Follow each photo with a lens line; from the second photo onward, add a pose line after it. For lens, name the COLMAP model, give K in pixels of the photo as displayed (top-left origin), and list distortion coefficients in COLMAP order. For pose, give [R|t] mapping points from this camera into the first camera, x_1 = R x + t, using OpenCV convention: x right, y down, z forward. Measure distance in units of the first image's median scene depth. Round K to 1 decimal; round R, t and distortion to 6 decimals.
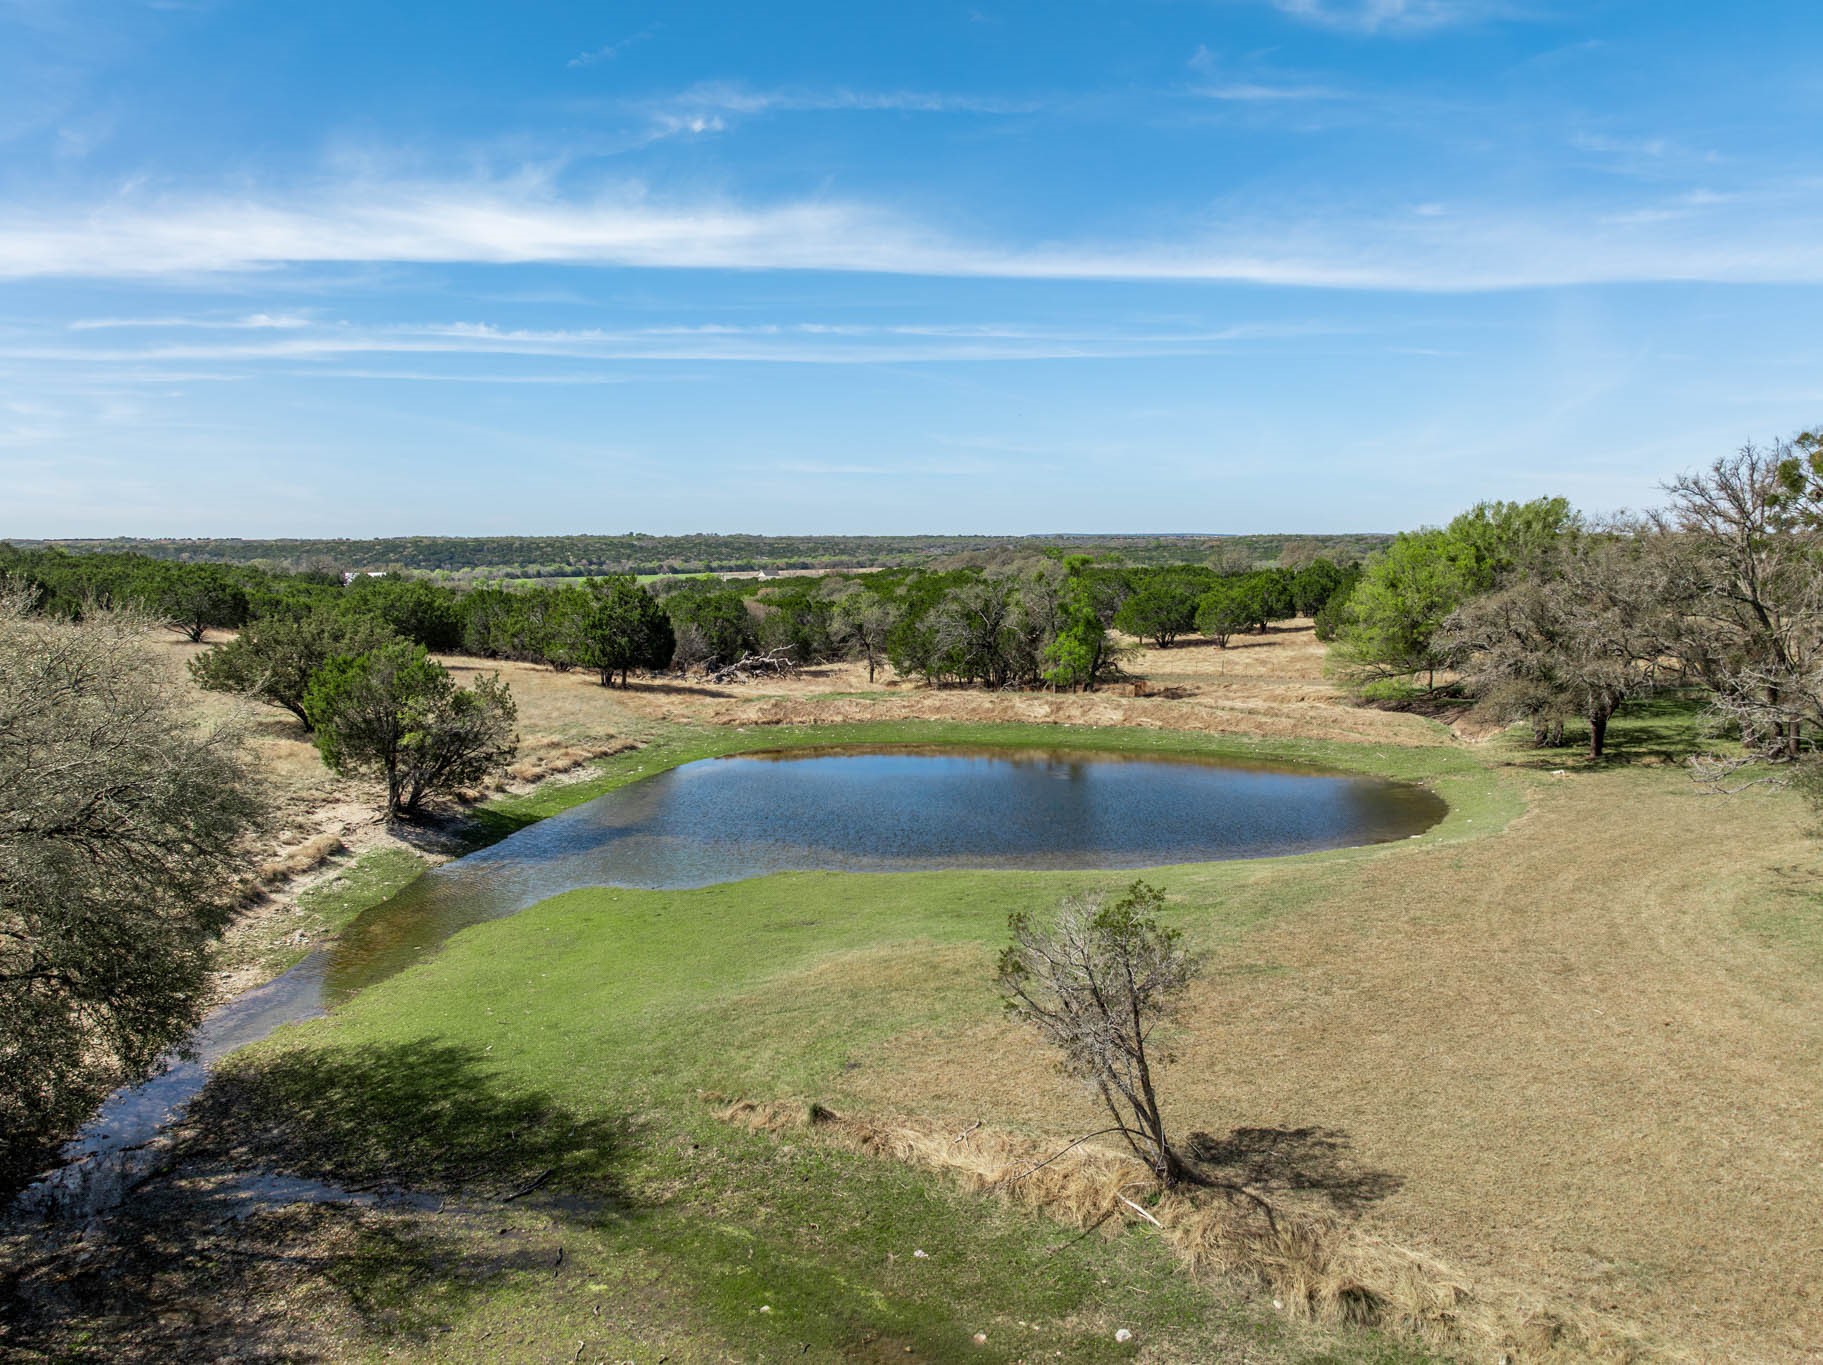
lens RADIAL K [[1293.0, 0, 914.6], [0, 1293.0, 672.3], [0, 0, 1]] dist [-0.027064, 0.018491]
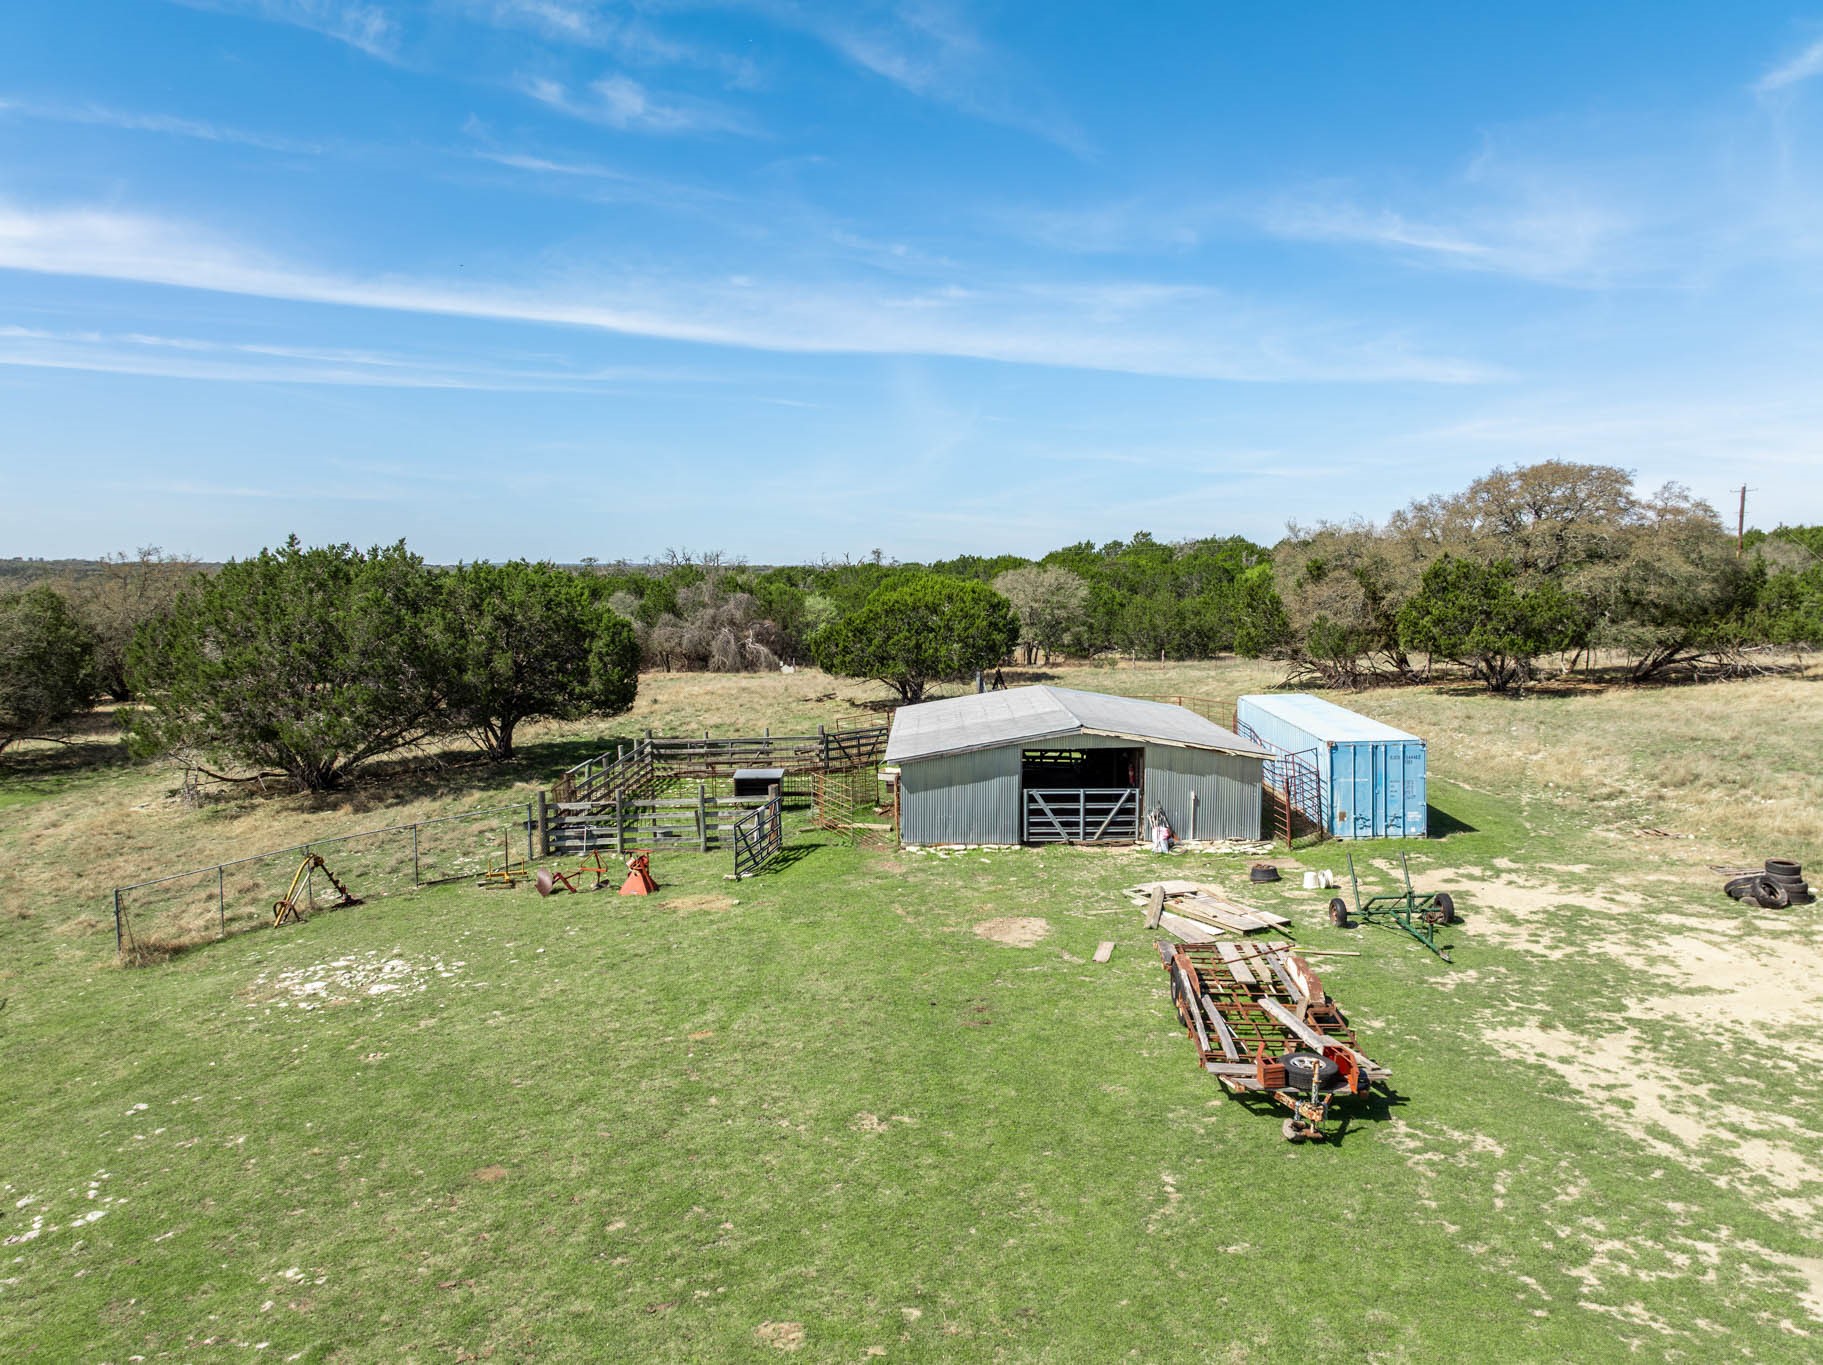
lens RADIAL K [[1293.0, 0, 918.0], [0, 1293.0, 676.9], [0, 0, 1]] dist [-0.027064, 0.018491]
pose [[0.914572, -0.022685, 0.403786, 0.074522], [0.031594, 0.999382, -0.015412, 0.010101], [-0.403187, 0.026853, 0.914724, -0.085265]]
